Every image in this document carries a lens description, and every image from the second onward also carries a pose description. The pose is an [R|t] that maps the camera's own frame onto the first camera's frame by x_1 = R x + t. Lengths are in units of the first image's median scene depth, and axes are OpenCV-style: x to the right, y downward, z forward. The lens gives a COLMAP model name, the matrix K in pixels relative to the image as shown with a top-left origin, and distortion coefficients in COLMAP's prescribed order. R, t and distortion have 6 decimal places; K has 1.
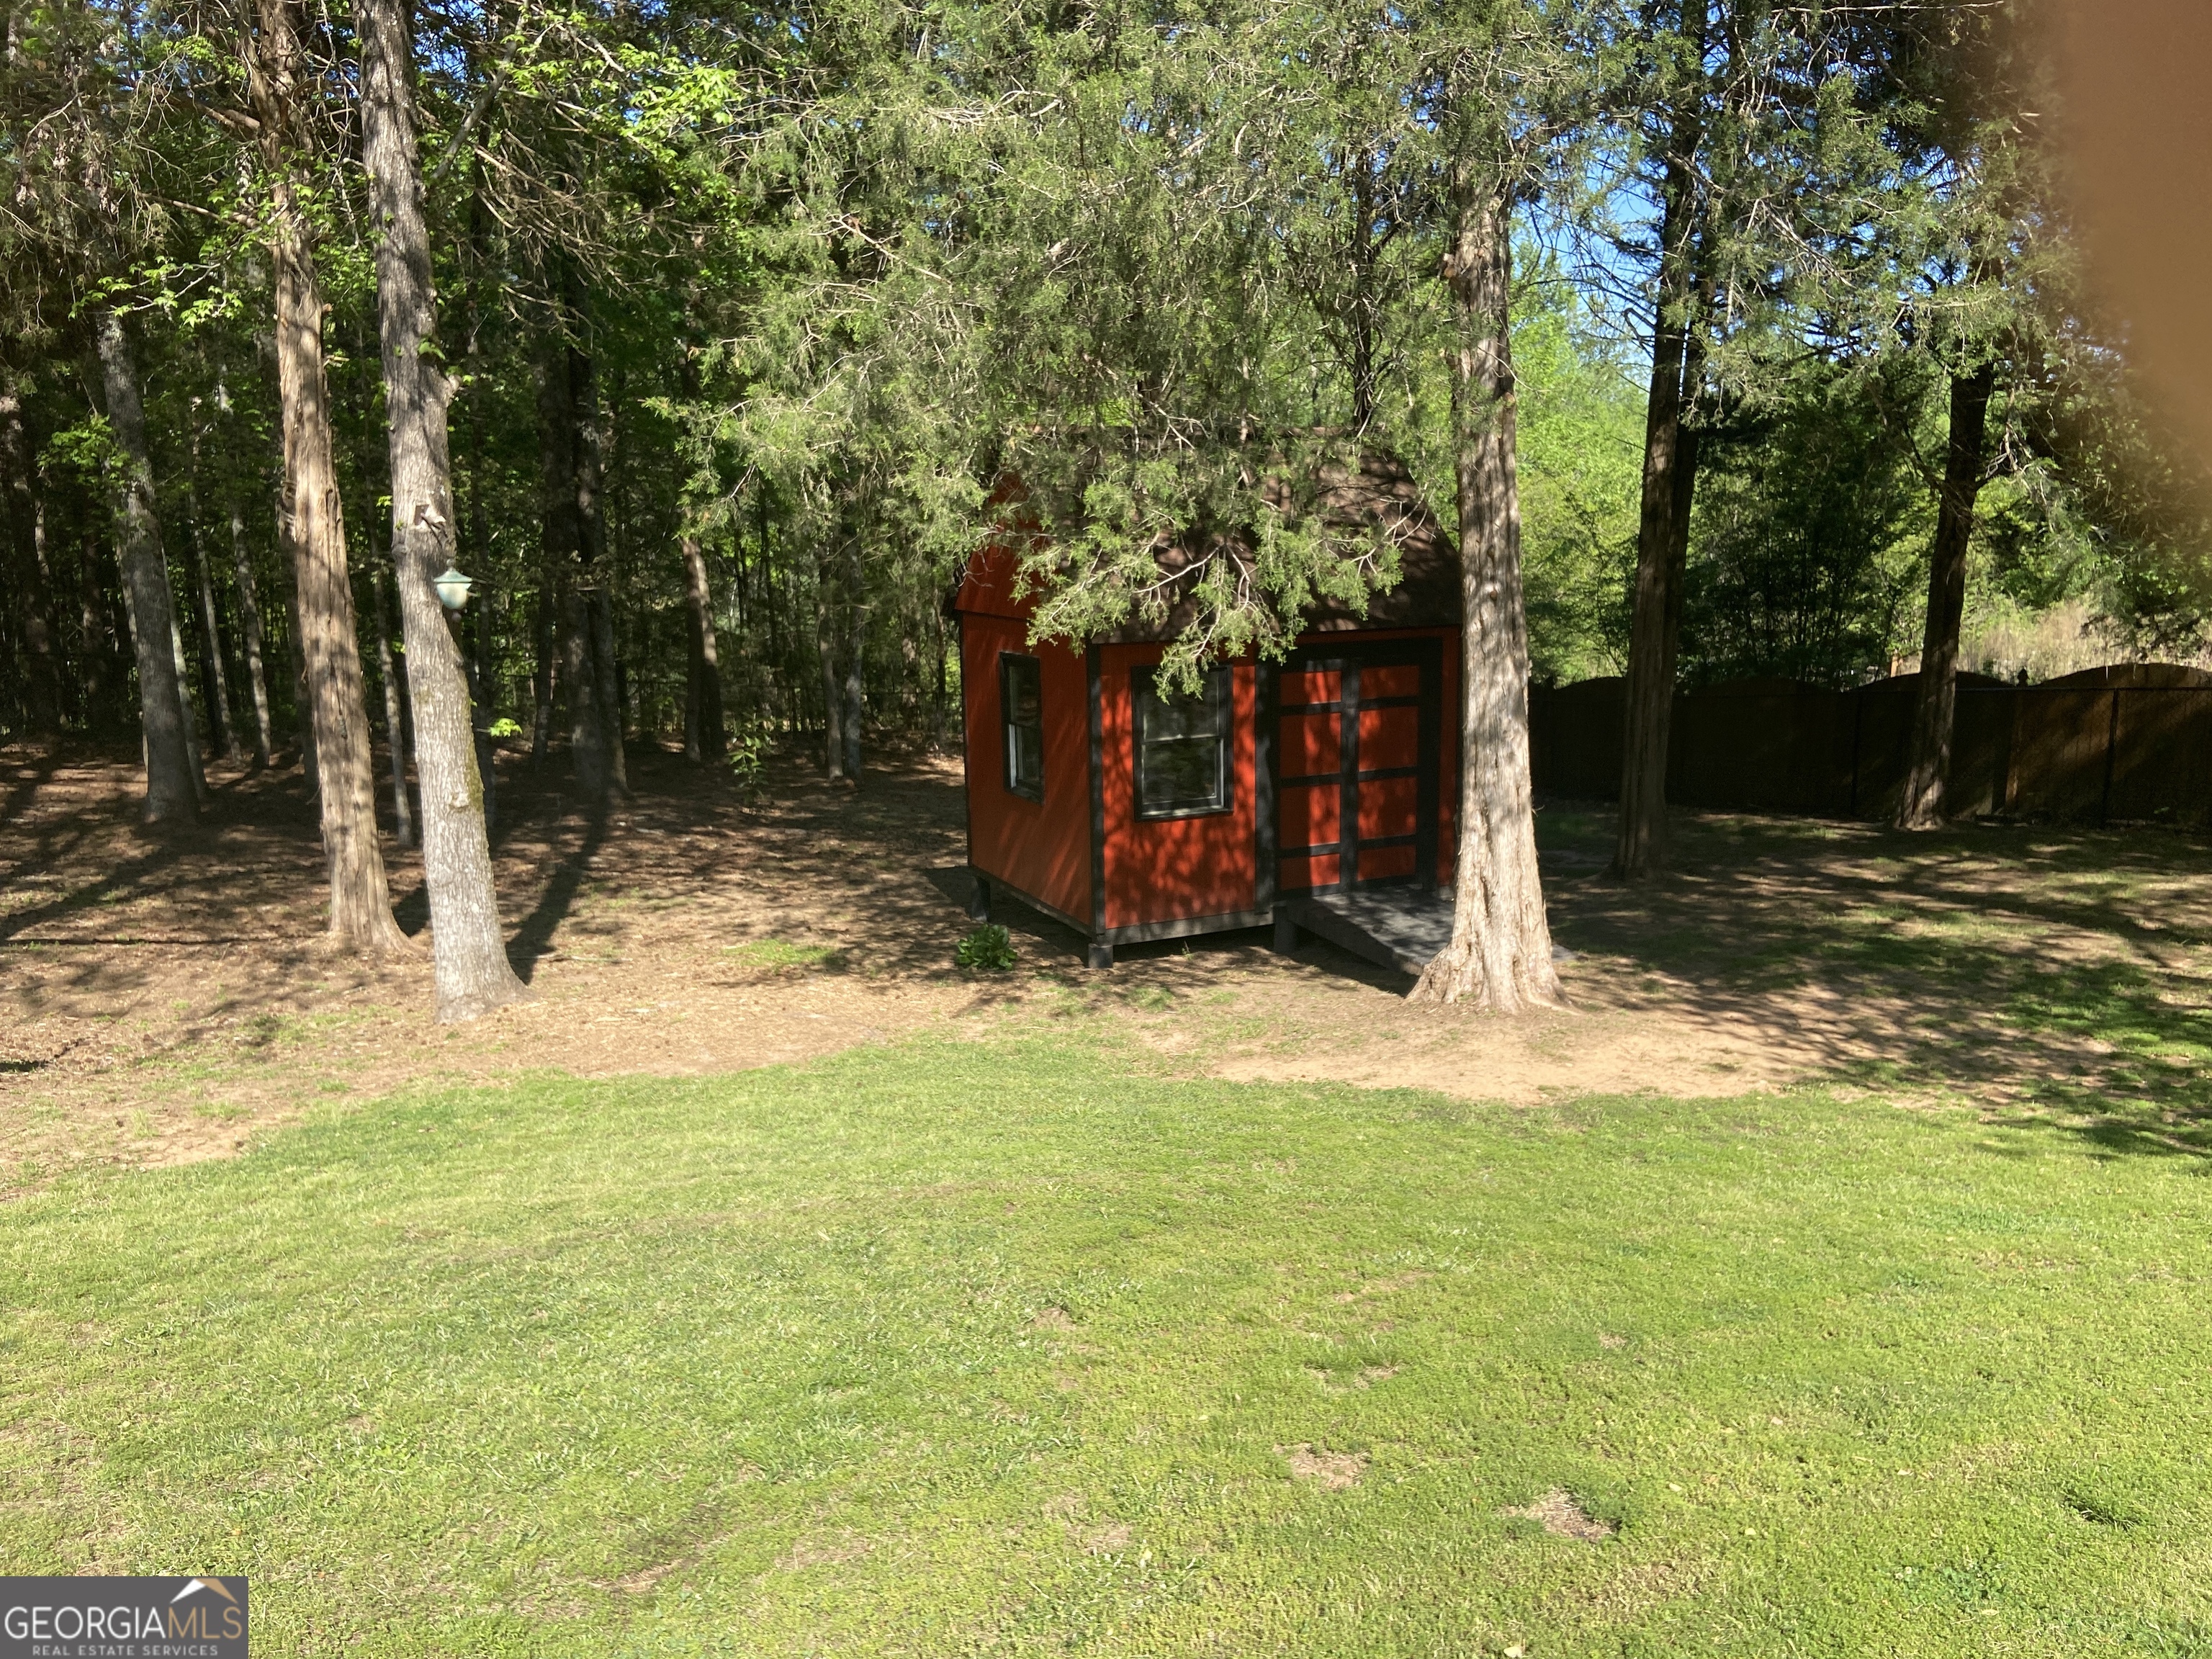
lens RADIAL K [[1658.1, 0, 1138.9], [0, 1658.1, 842.2], [0, 0, 1]] dist [0.118680, -0.147759]
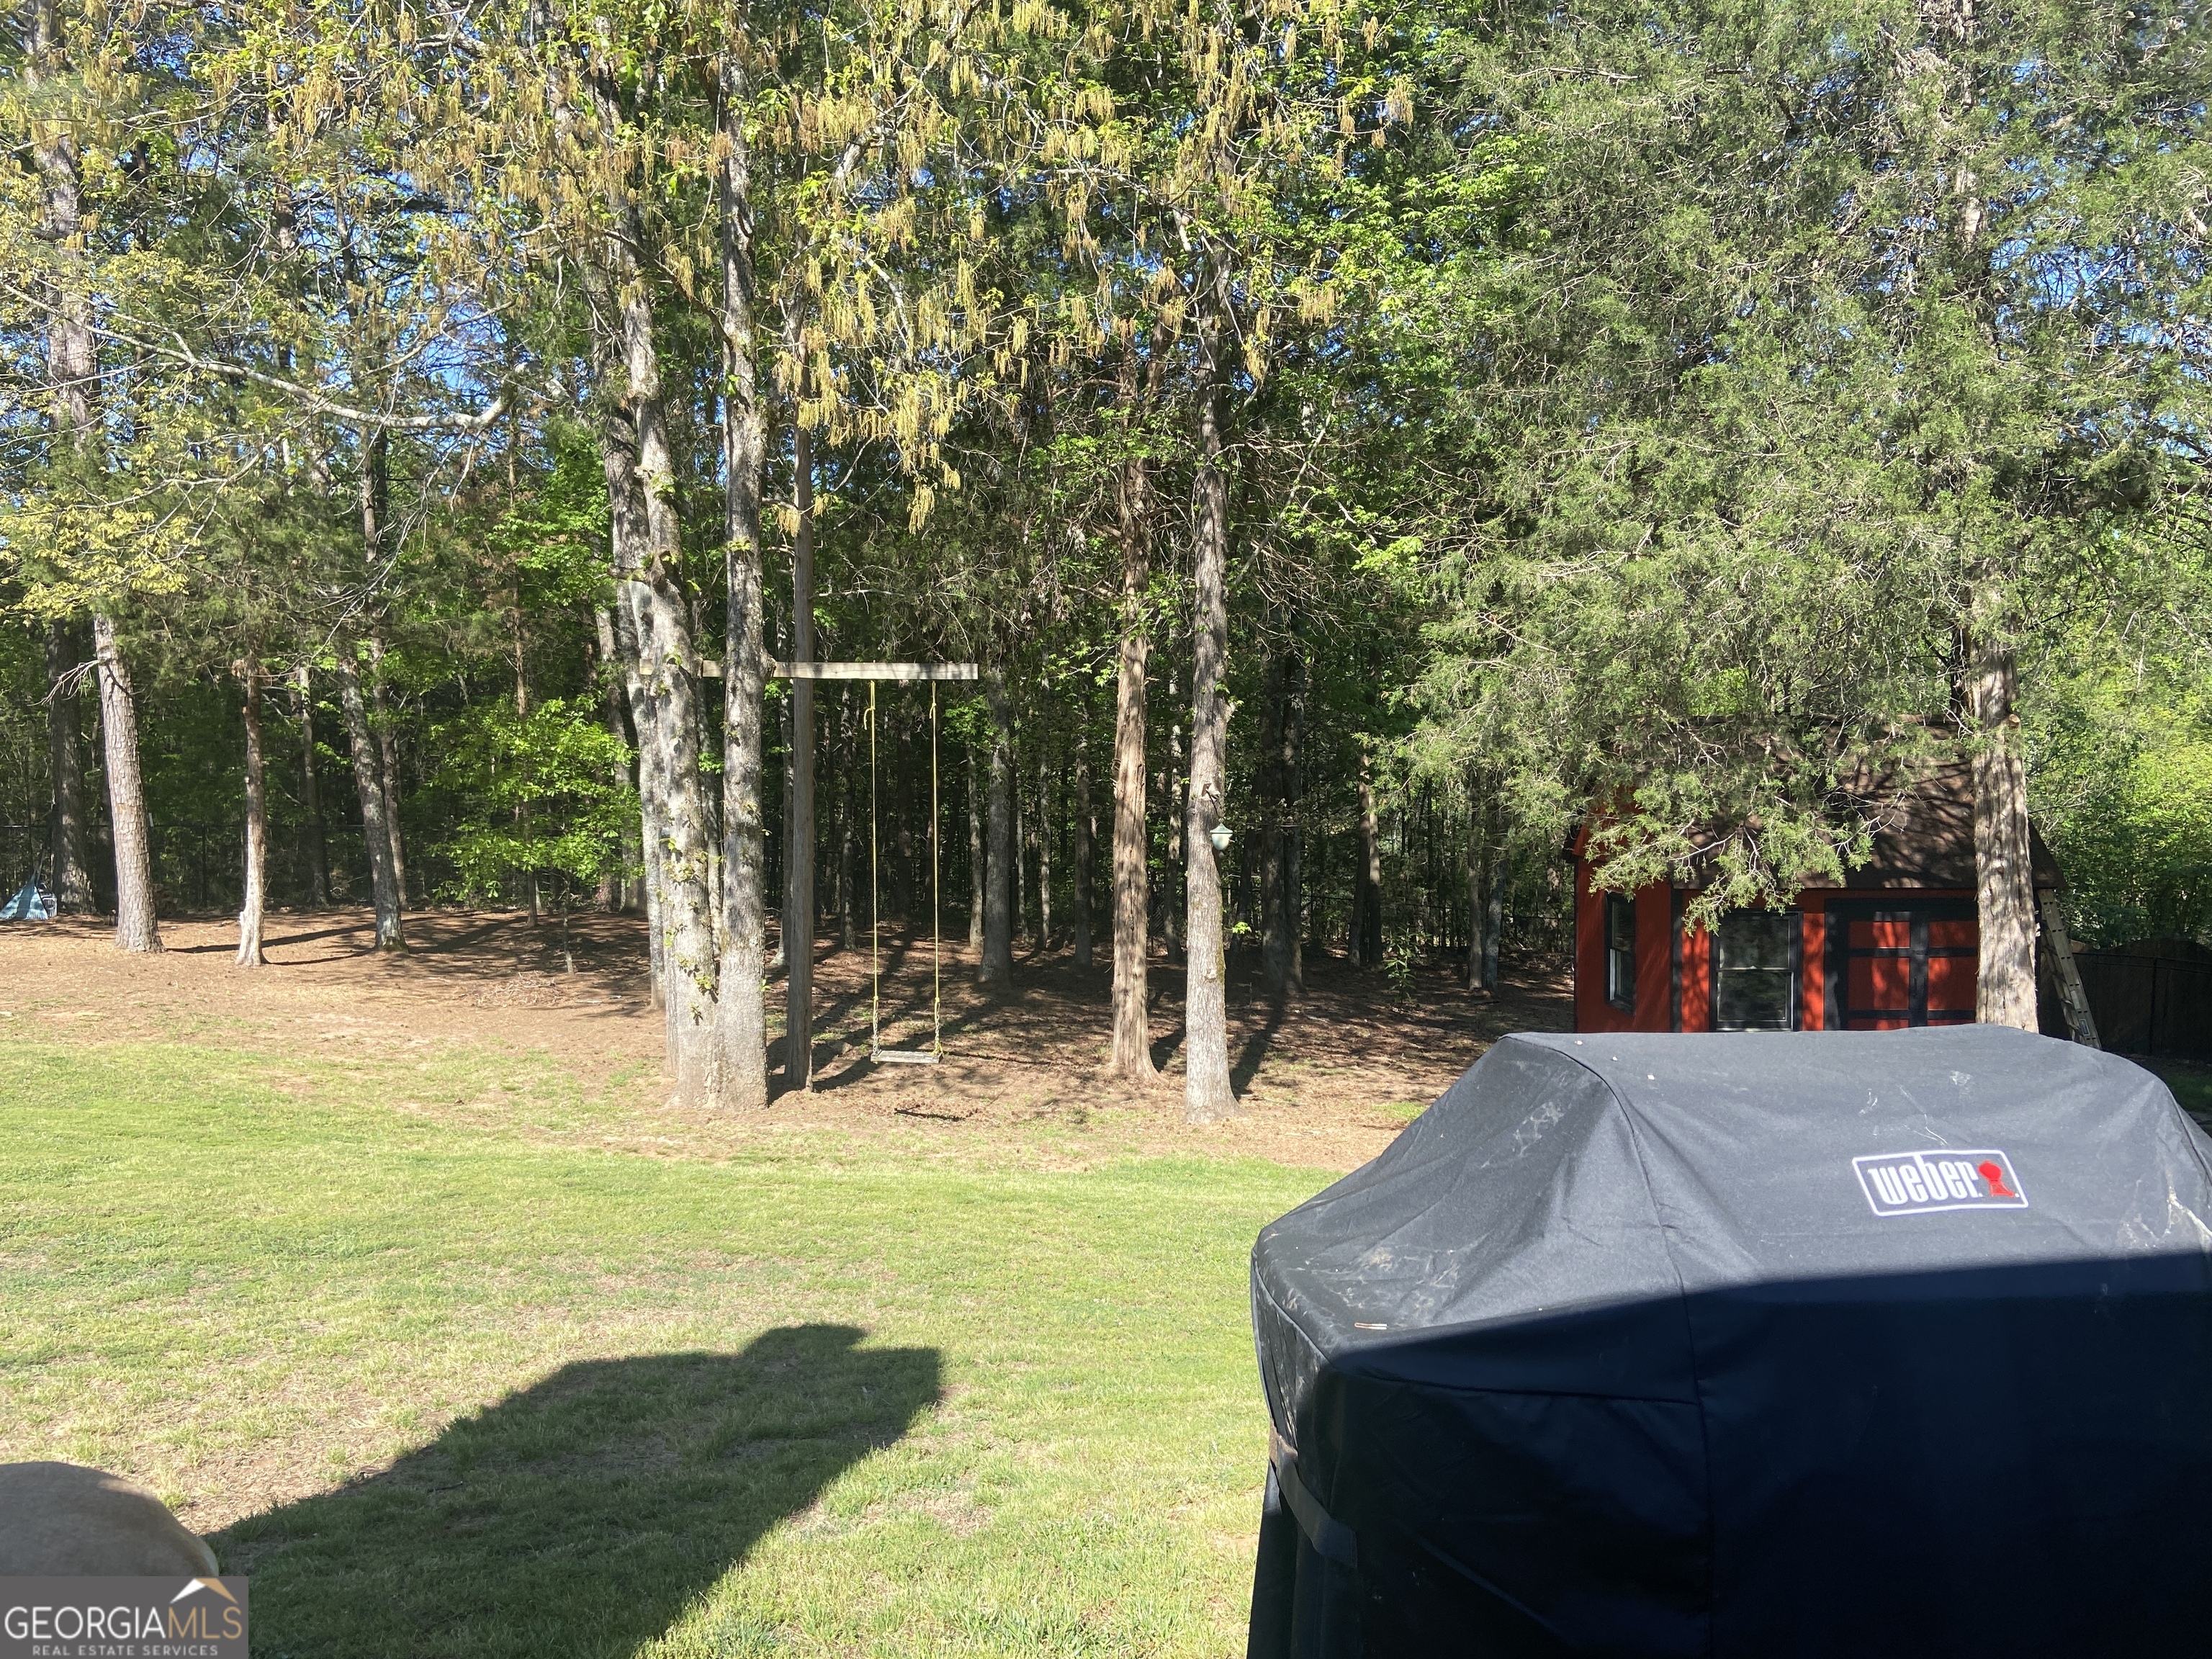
lens RADIAL K [[1658.1, 0, 1111.6], [0, 1658.1, 823.0], [0, 0, 1]] dist [0.118680, -0.147759]
pose [[0.918481, 0.032987, -0.394087, 0.092742], [-0.088275, 0.988473, -0.122999, 0.030699], [0.385487, 0.147760, 0.910805, -0.391687]]
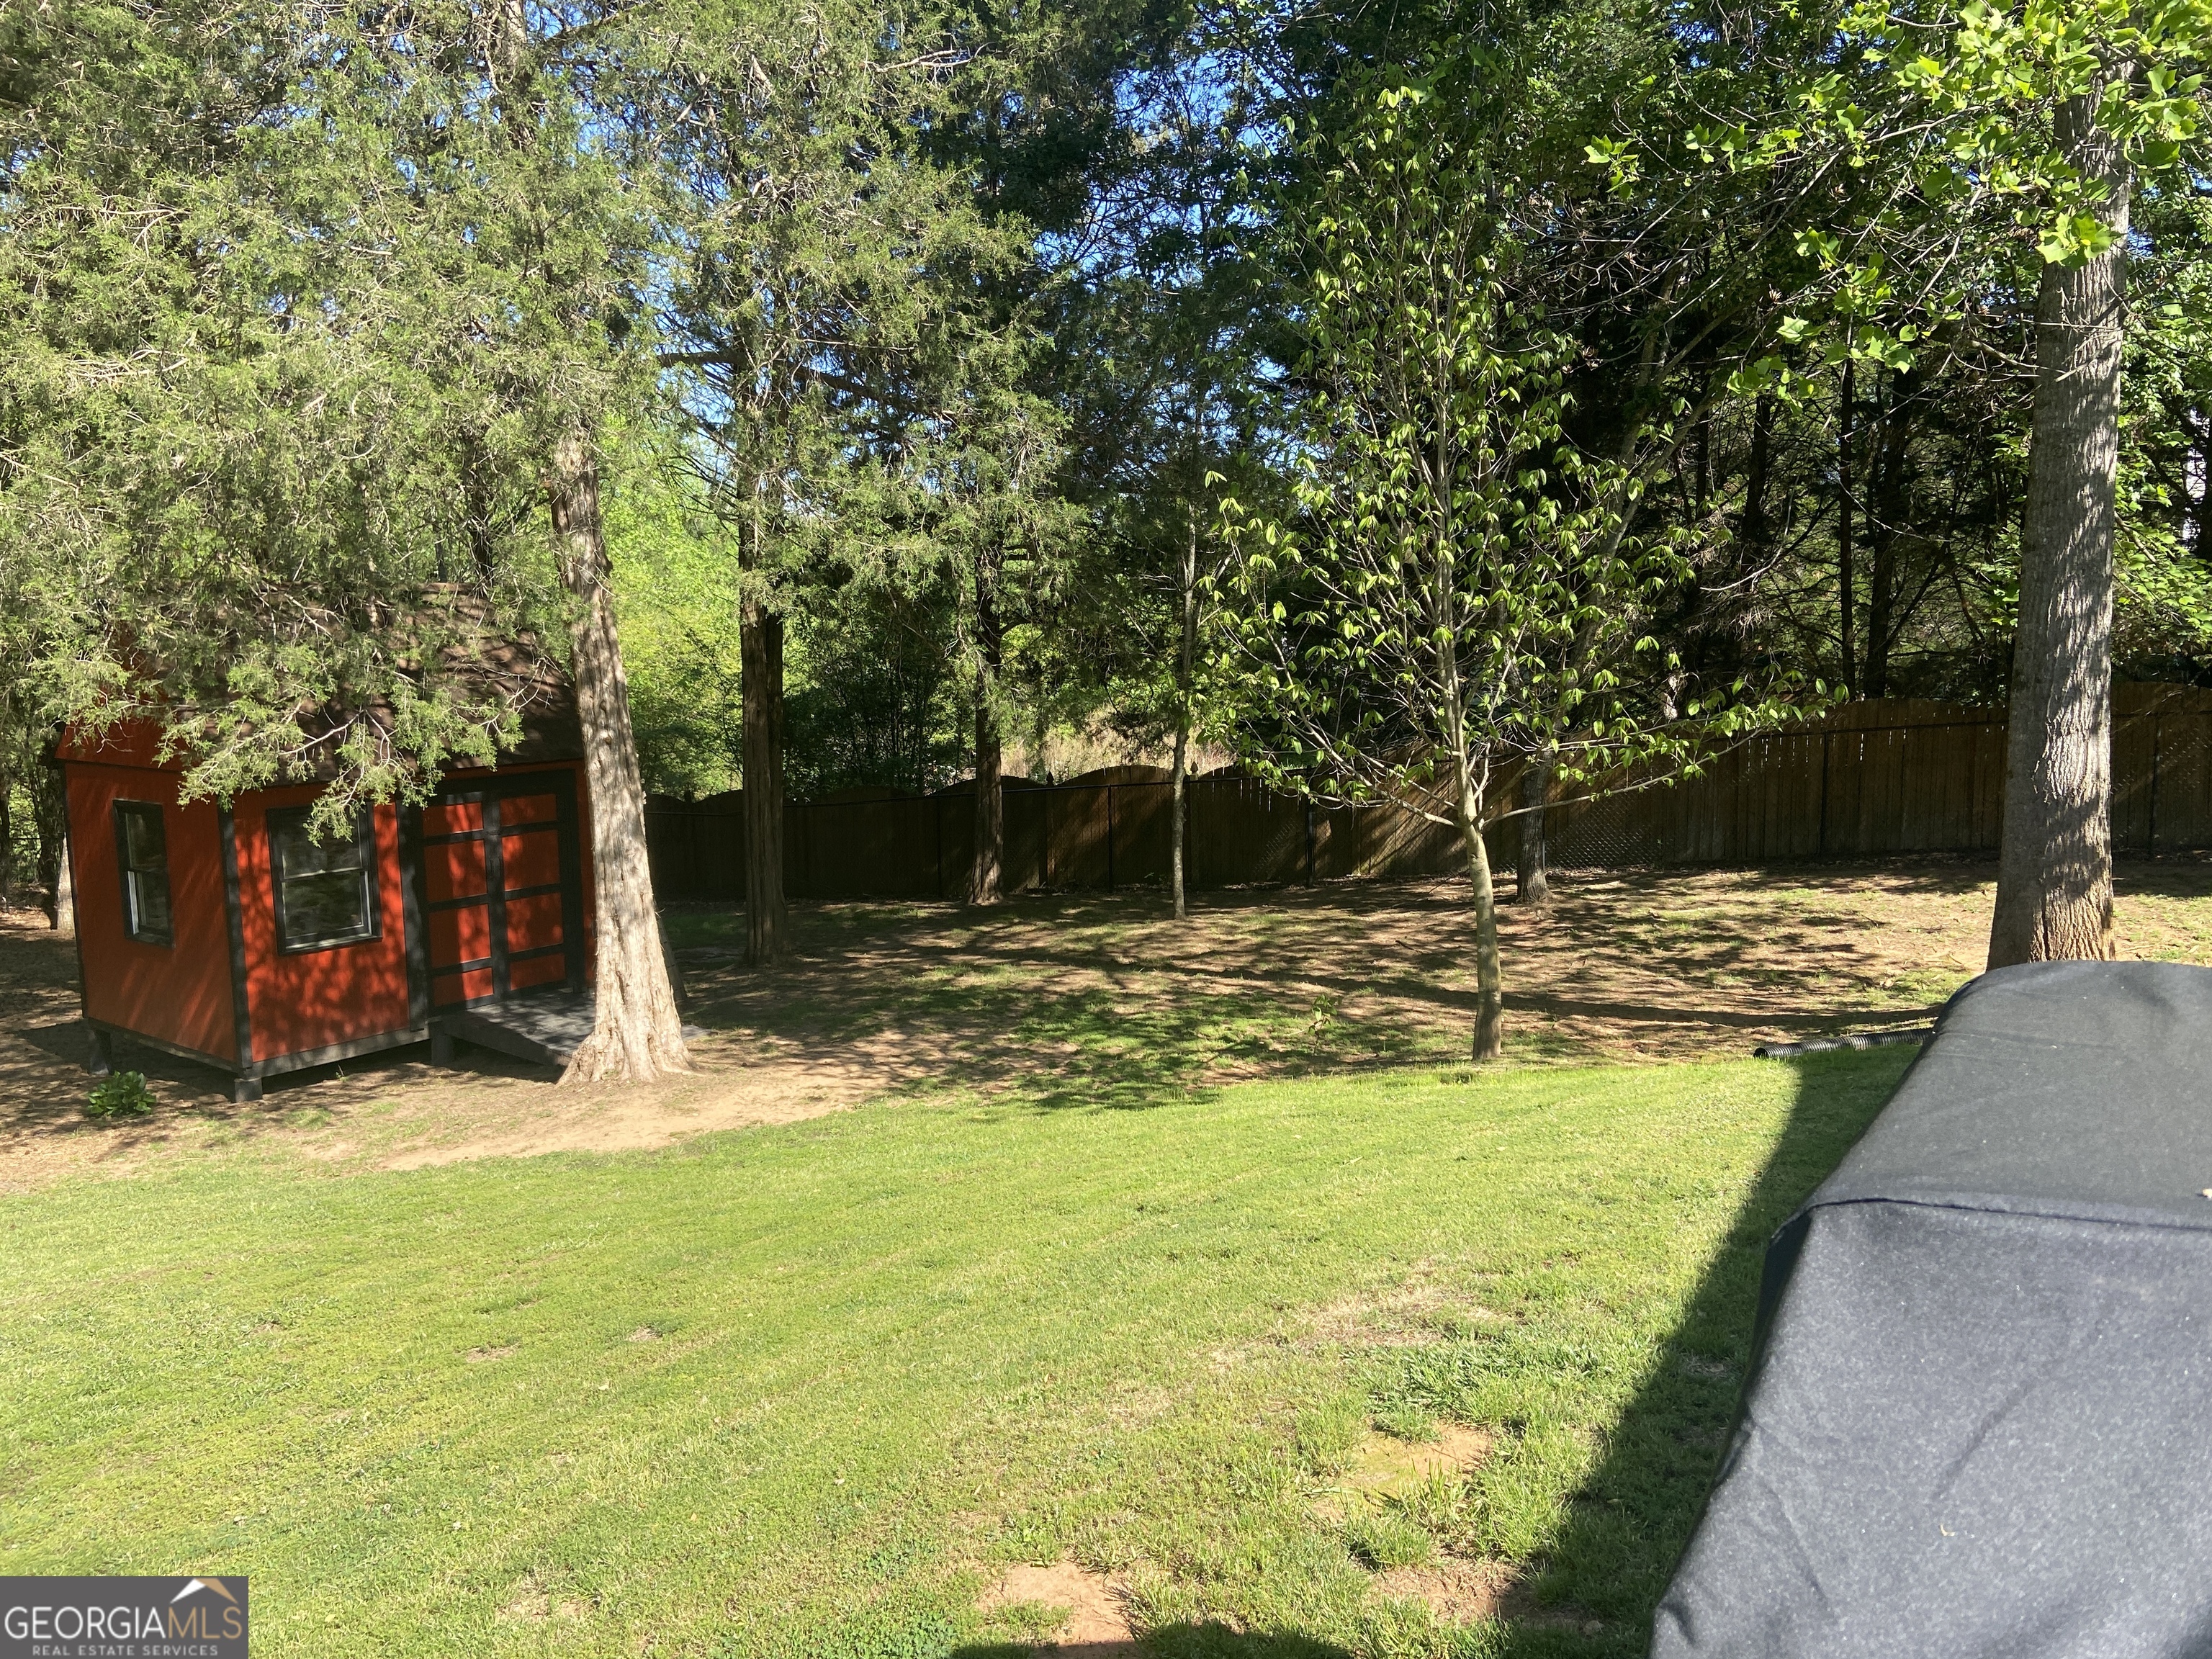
lens RADIAL K [[1658.1, 0, 1098.2], [0, 1658.1, 817.4], [0, 0, 1]] dist [0.118680, -0.147759]
pose [[0.891013, -0.055251, 0.450603, -0.021458], [0.089983, 0.994367, -0.056004, 0.008735], [-0.444971, 0.090447, 0.890966, -0.229085]]
